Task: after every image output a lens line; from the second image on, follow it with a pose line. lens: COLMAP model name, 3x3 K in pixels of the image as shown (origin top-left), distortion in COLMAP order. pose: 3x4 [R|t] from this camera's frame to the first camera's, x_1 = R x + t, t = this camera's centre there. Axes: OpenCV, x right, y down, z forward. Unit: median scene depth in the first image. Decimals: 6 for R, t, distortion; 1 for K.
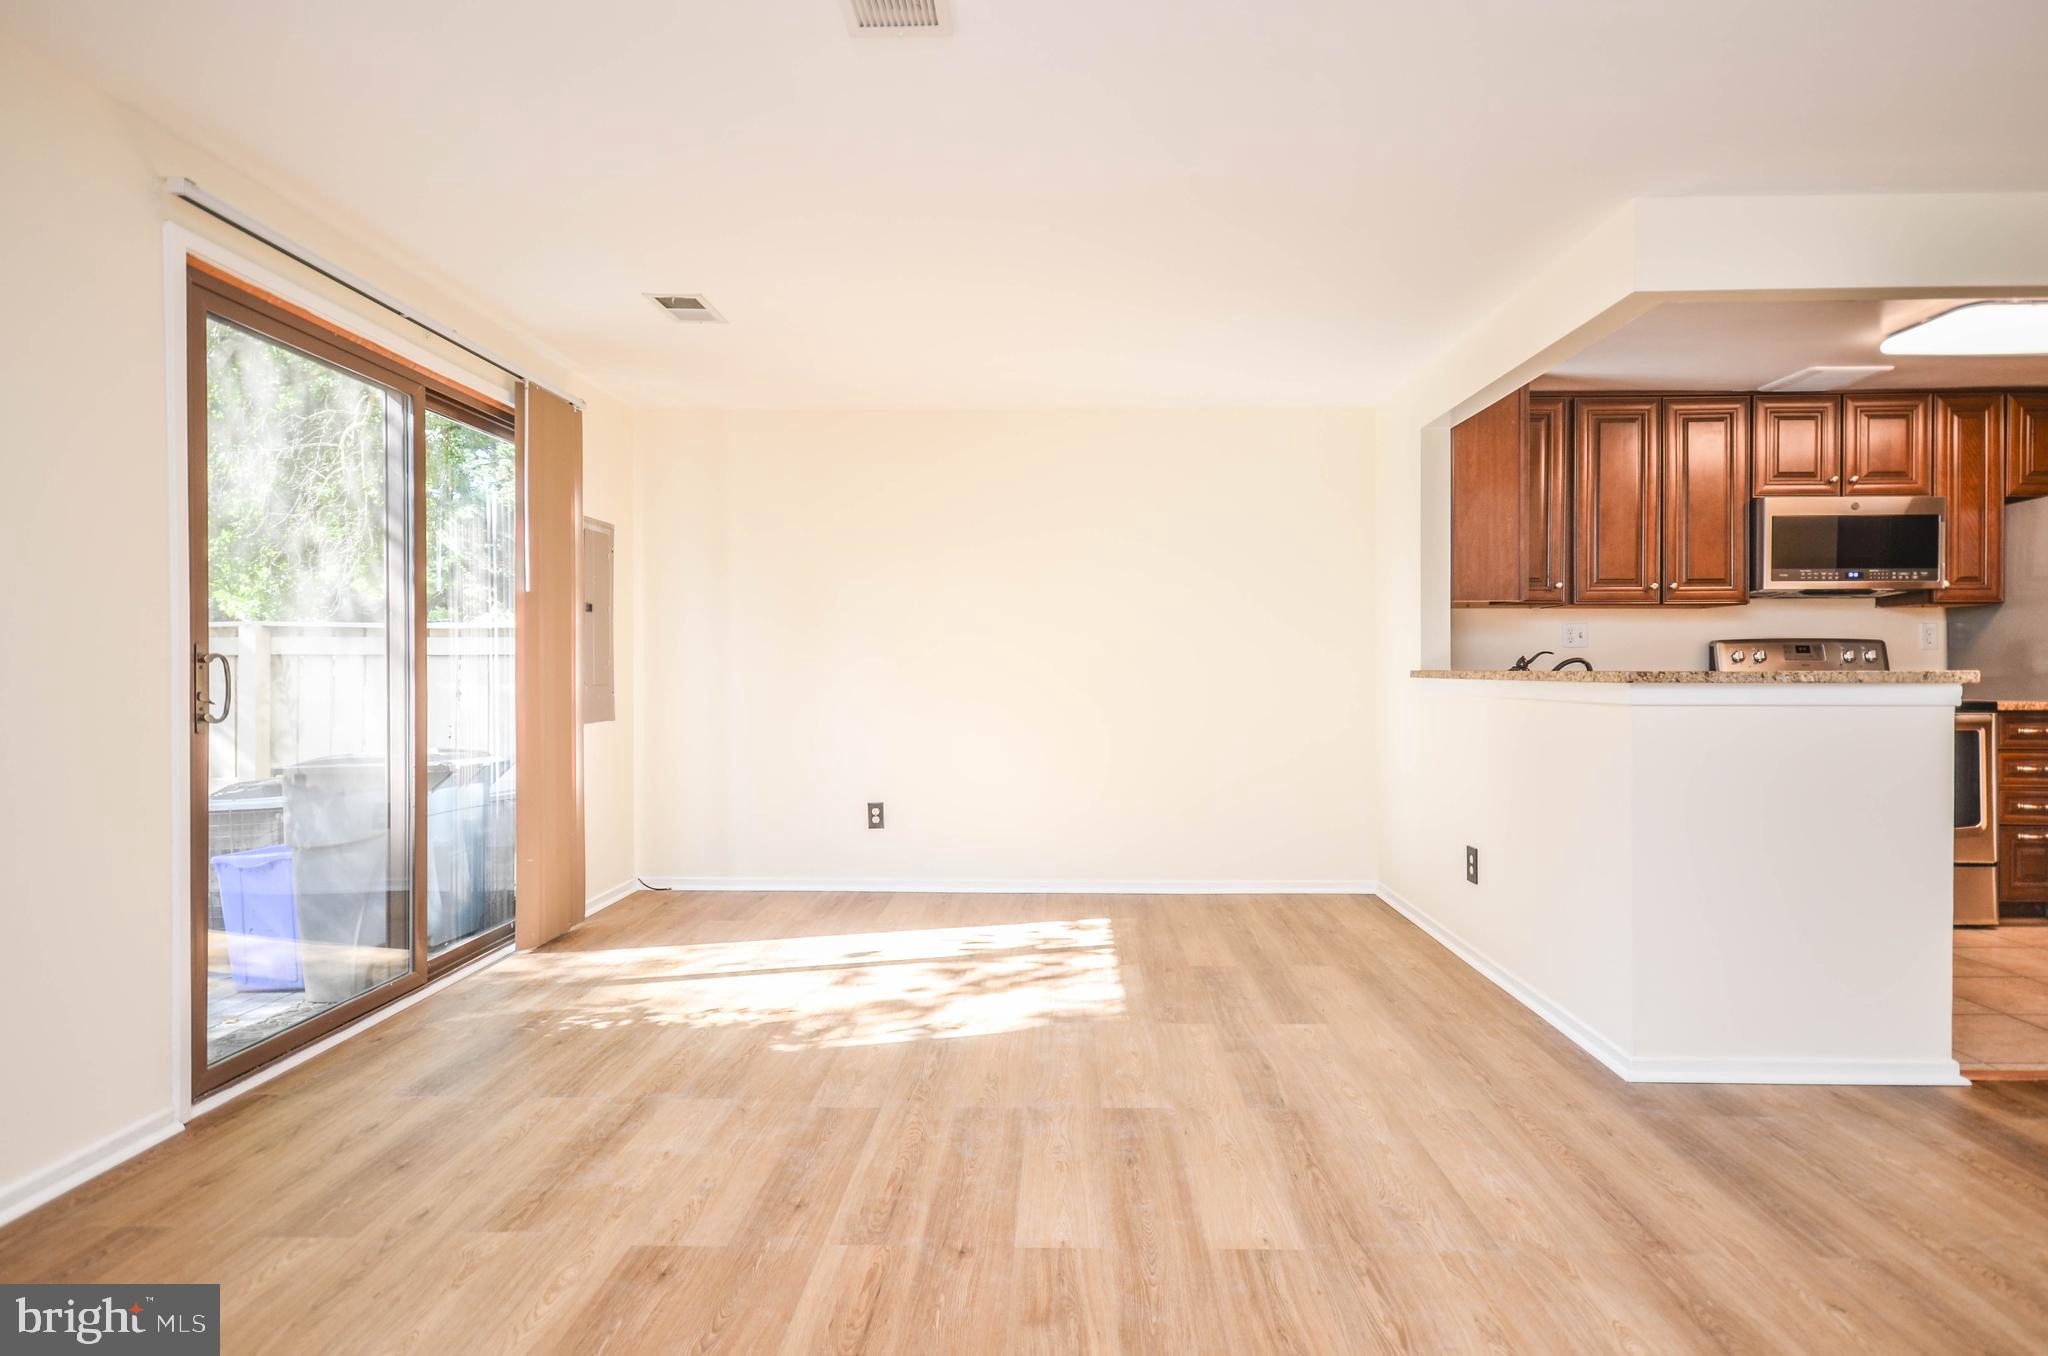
lens RADIAL K [[1047.6, 0, 1041.7], [0, 1047.6, 669.6], [0, 0, 1]] dist [0.003999, 0.000579]
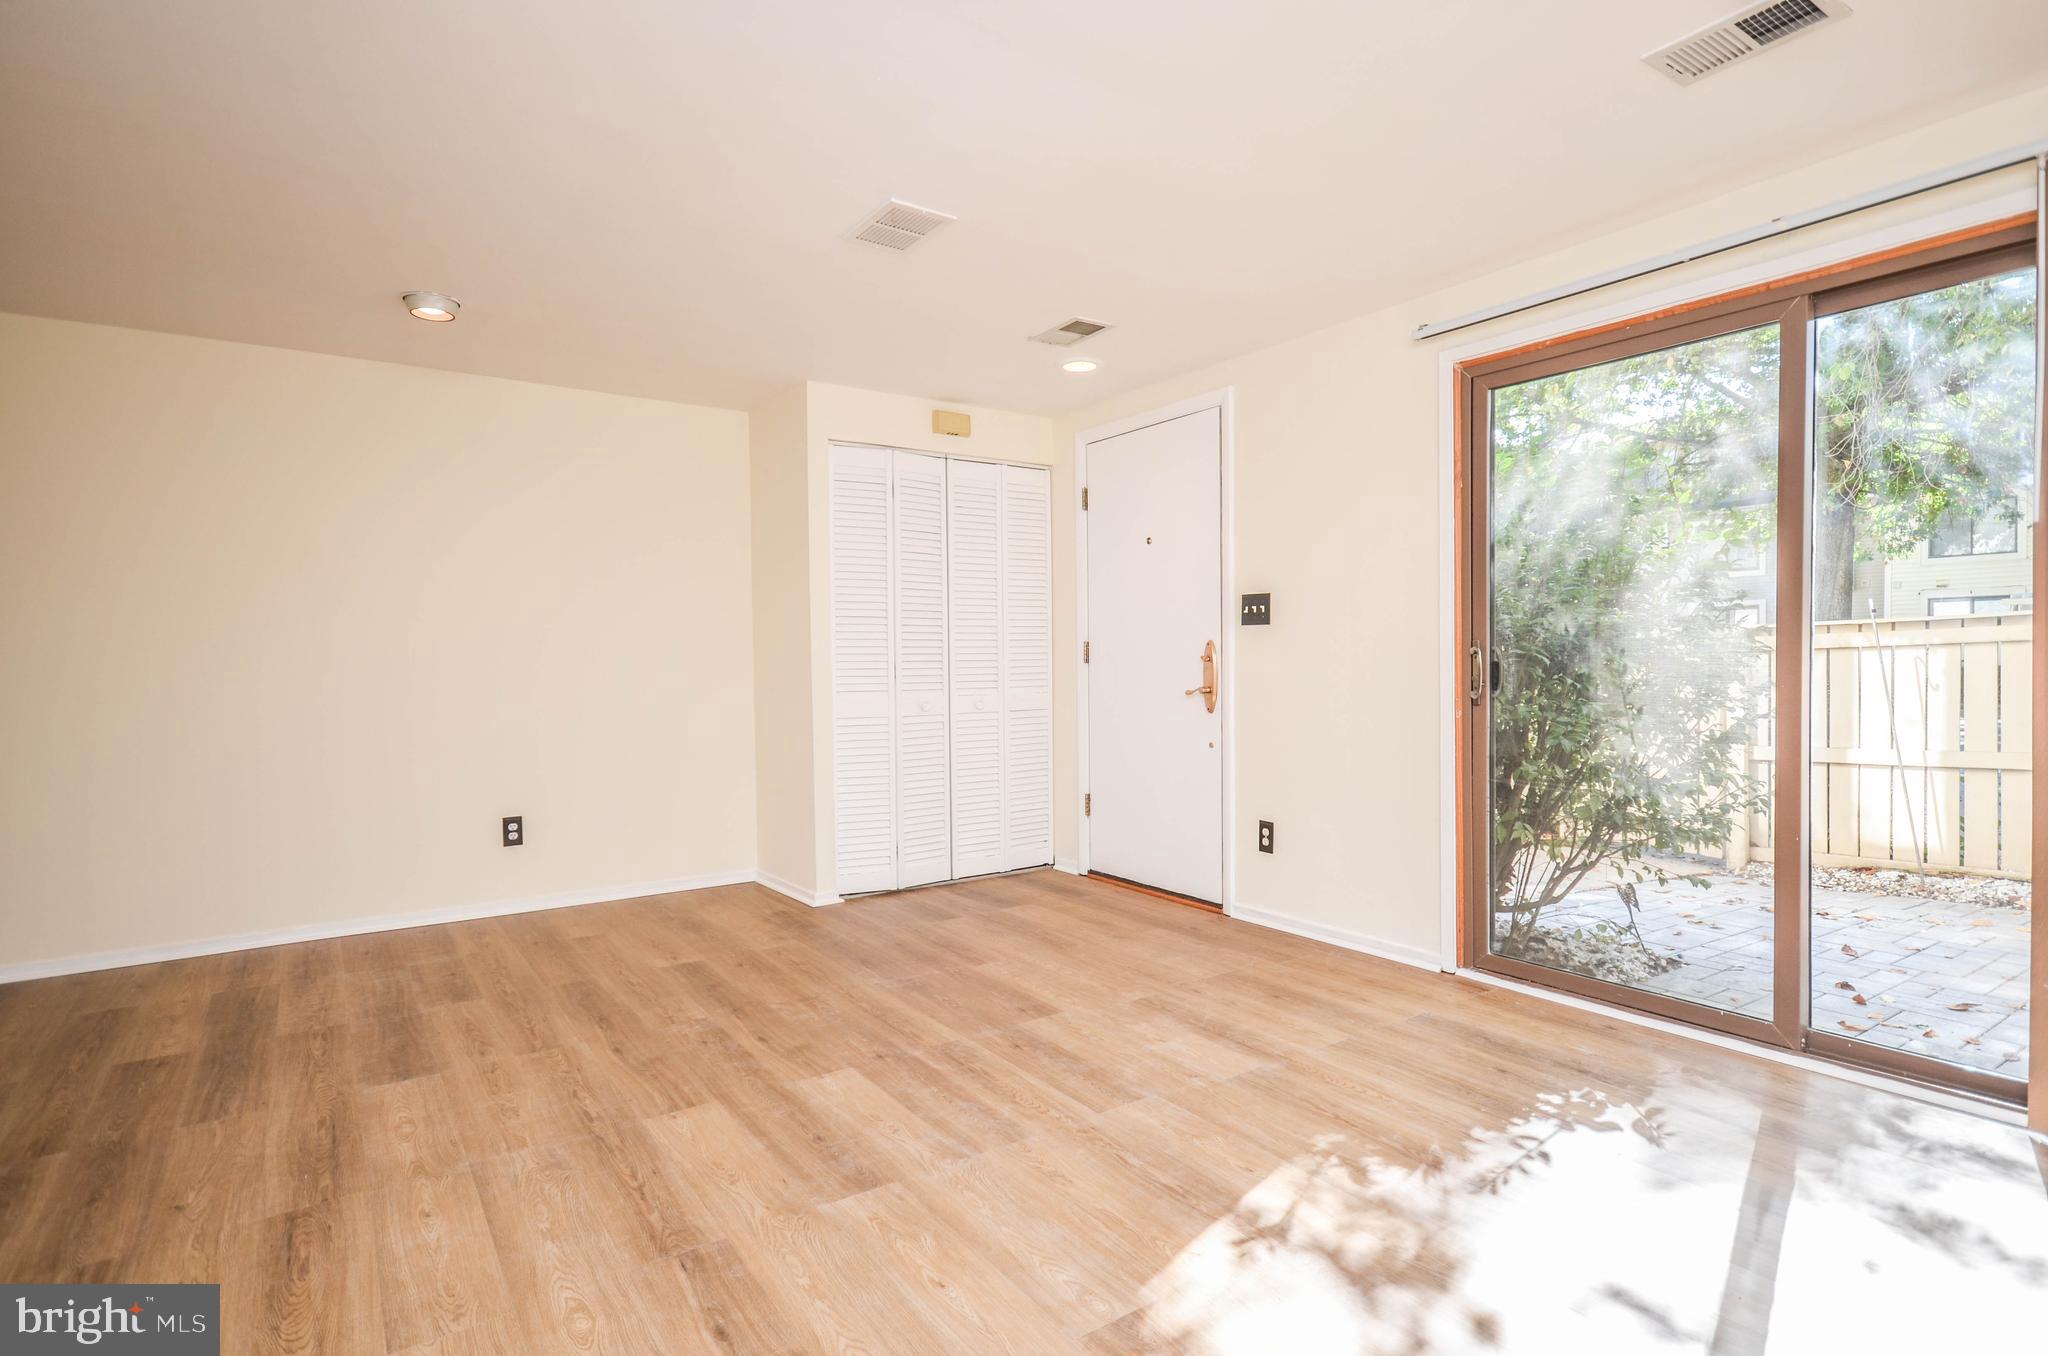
lens RADIAL K [[1032.9, 0, 1048.7], [0, 1032.9, 685.1], [0, 0, 1]] dist [0.005995, -0.000220]
pose [[-0.800358, 0.023104, -0.599077, 0.360107], [0.009402, 0.999618, 0.025990, -0.005058], [0.599448, 0.015169, -0.800270, 1.384874]]
